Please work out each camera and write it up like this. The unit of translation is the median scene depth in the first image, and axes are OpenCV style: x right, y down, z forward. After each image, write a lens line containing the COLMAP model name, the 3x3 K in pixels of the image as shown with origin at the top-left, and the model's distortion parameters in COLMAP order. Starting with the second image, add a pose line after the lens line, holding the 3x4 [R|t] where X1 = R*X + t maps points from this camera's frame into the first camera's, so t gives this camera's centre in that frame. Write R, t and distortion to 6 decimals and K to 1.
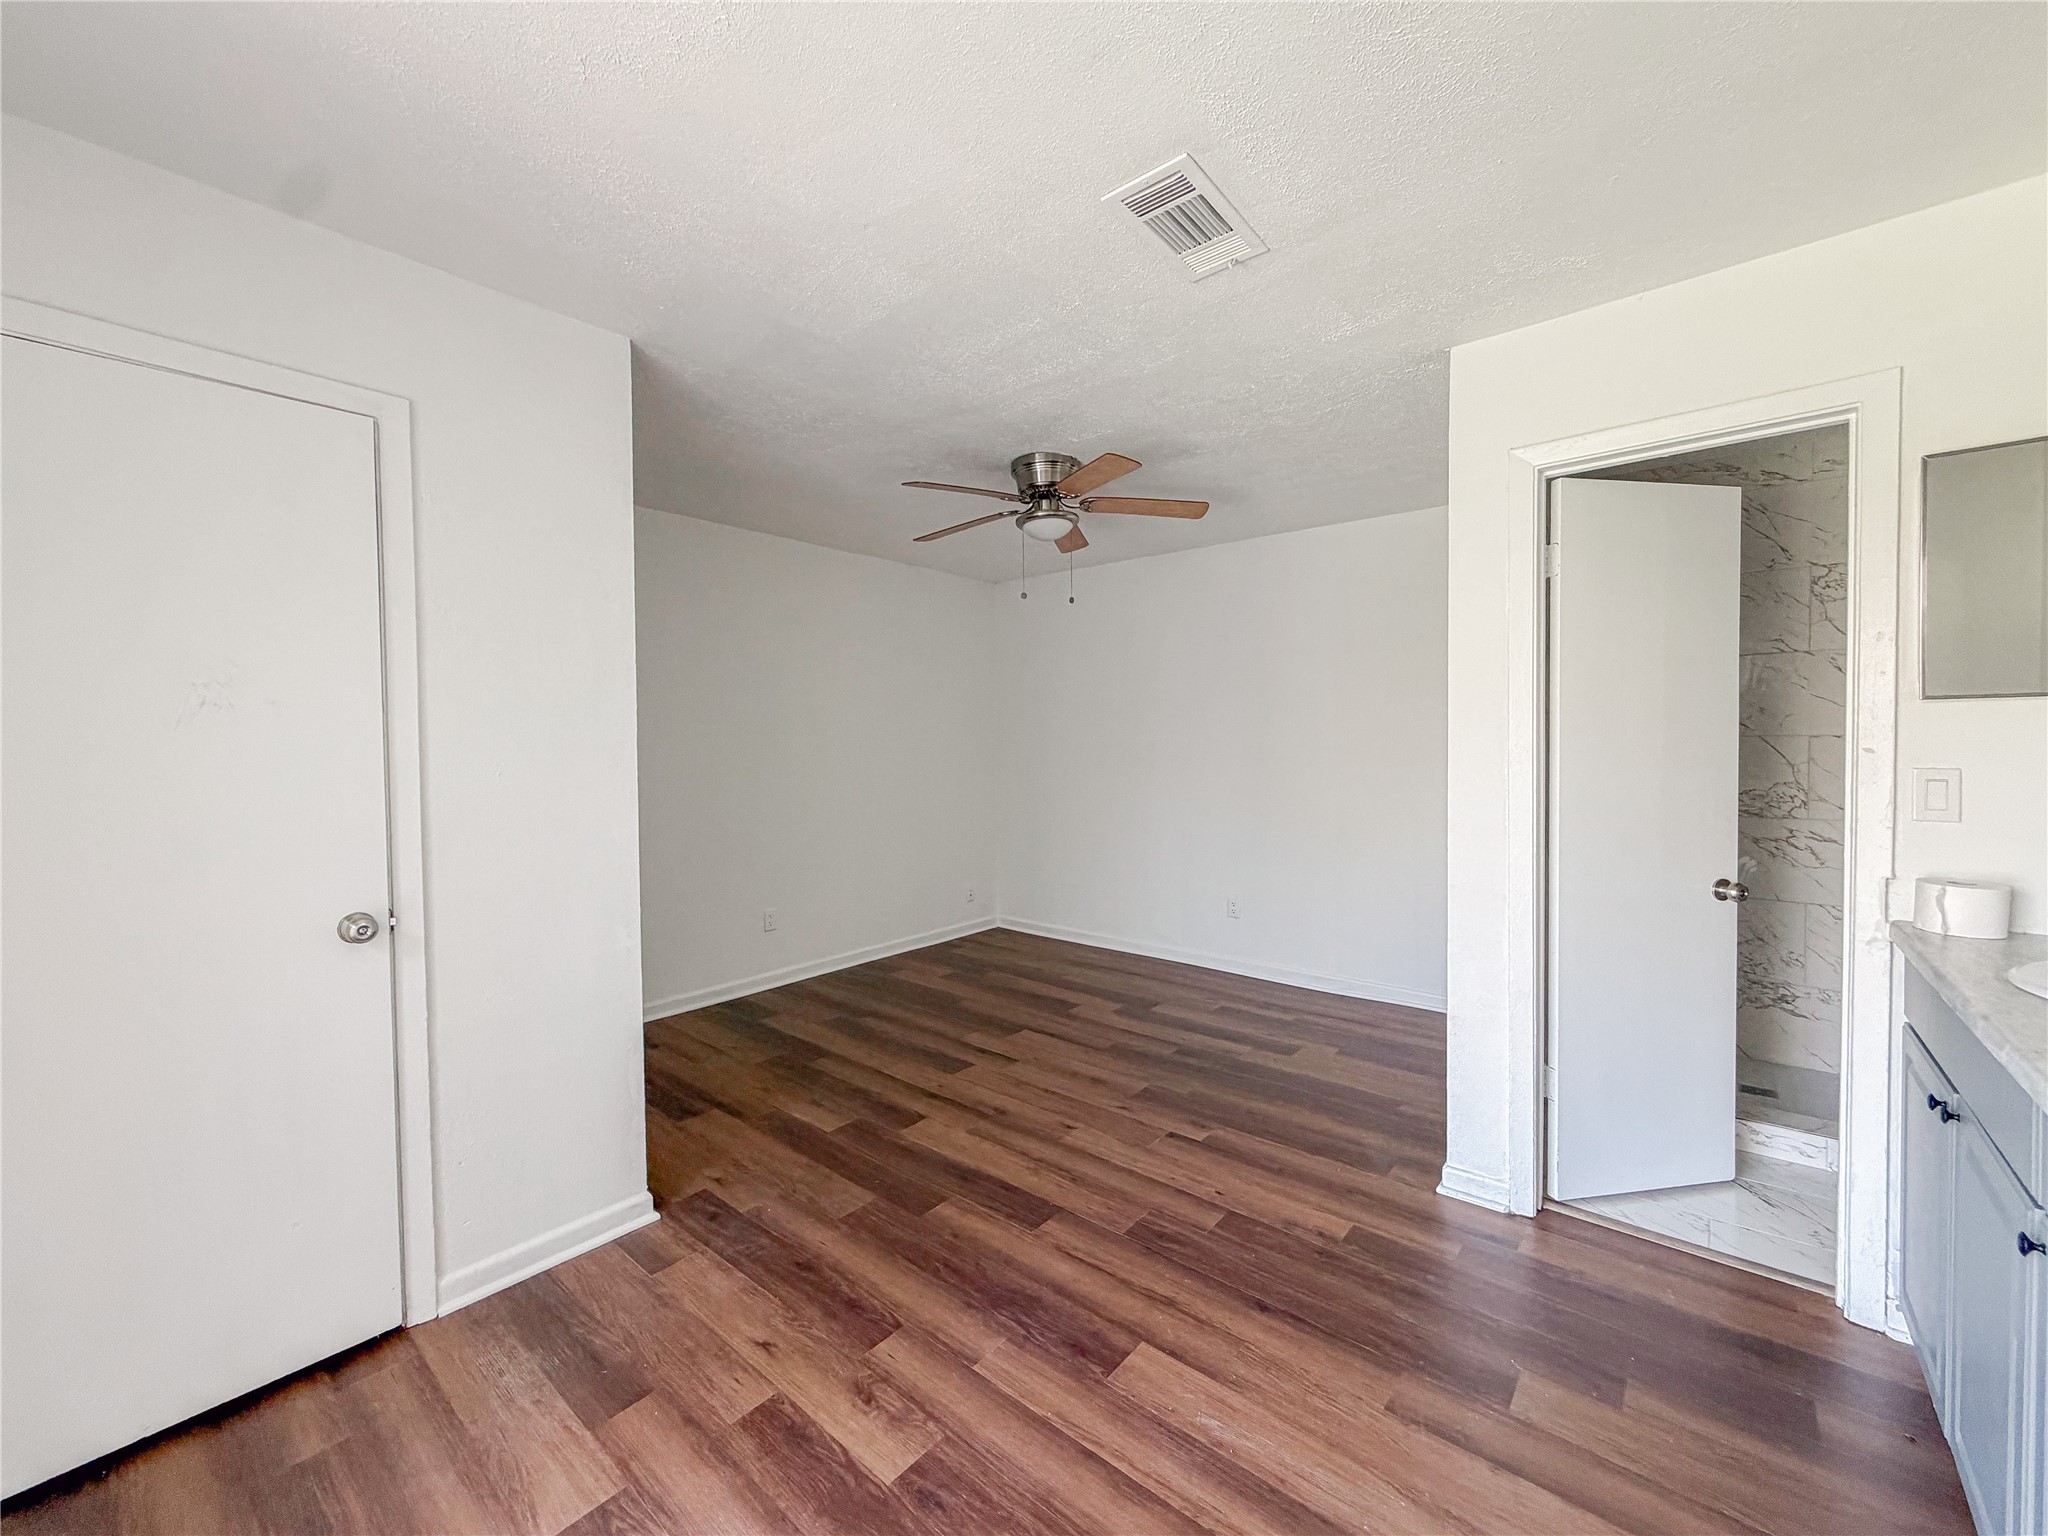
lens RADIAL K [[819.6, 0, 1019.4], [0, 819.6, 758.4], [0, 0, 1]] dist [0.001622, -0.000488]
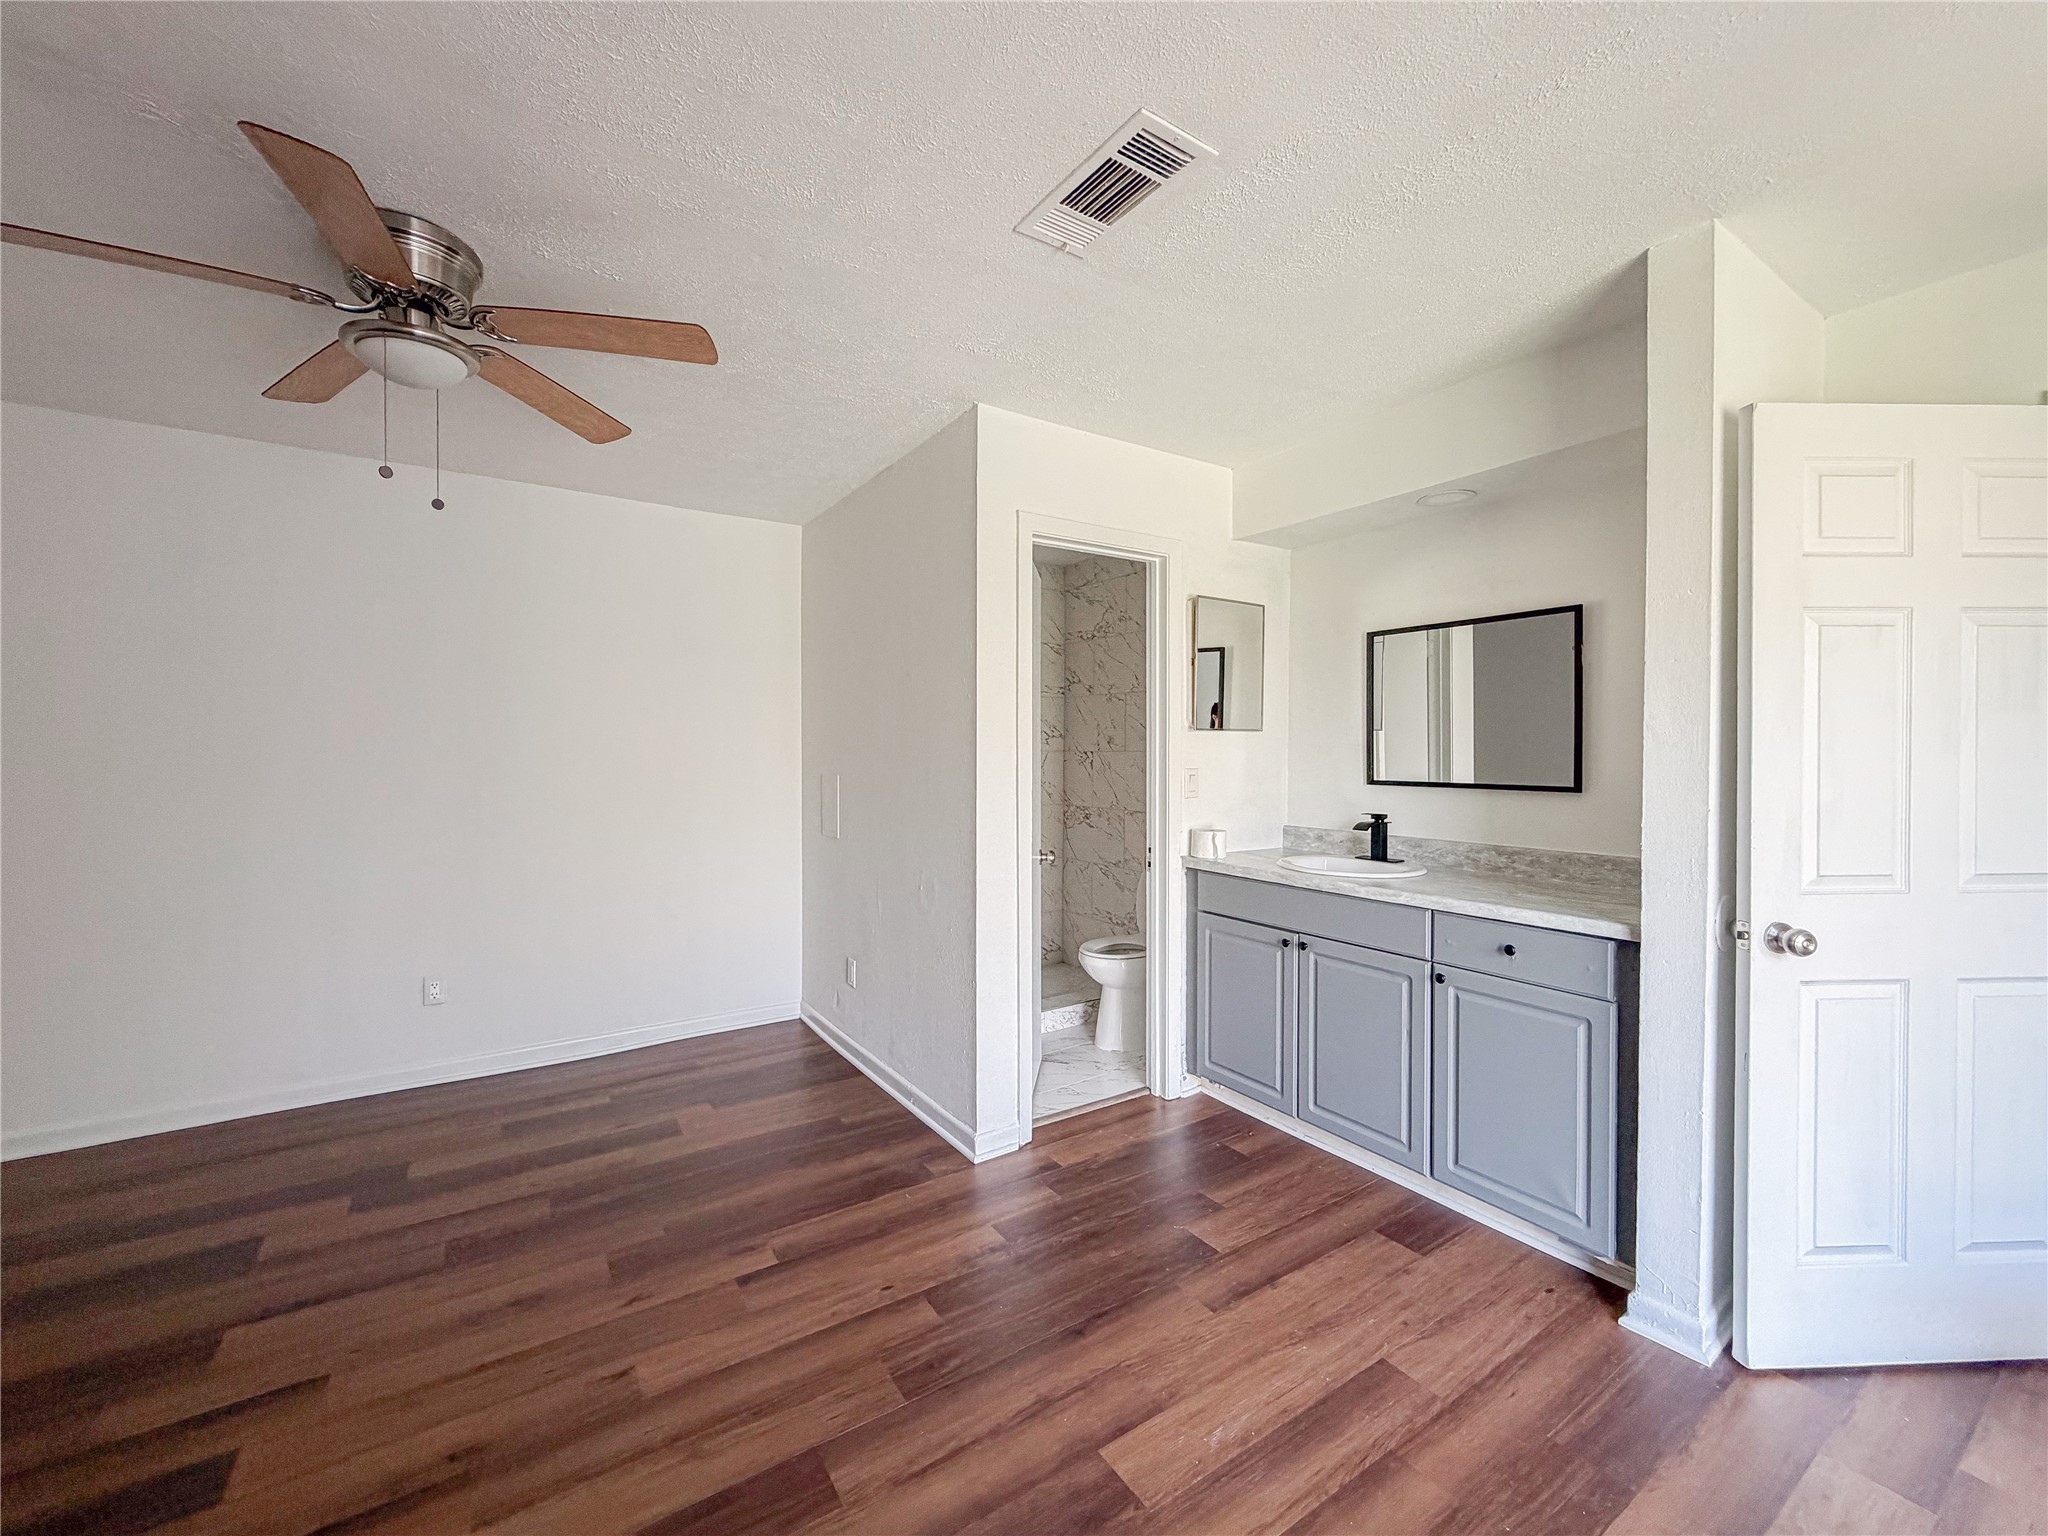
lens RADIAL K [[819.6, 0, 1019.4], [0, 819.6, 758.4], [0, 0, 1]] dist [0.001622, -0.000488]
pose [[0.277705, 0.005124, 0.960653, -0.434210], [0.015262, 0.999836, -0.009745, -0.000719], [-0.960545, 0.017368, 0.277581, 0.518137]]
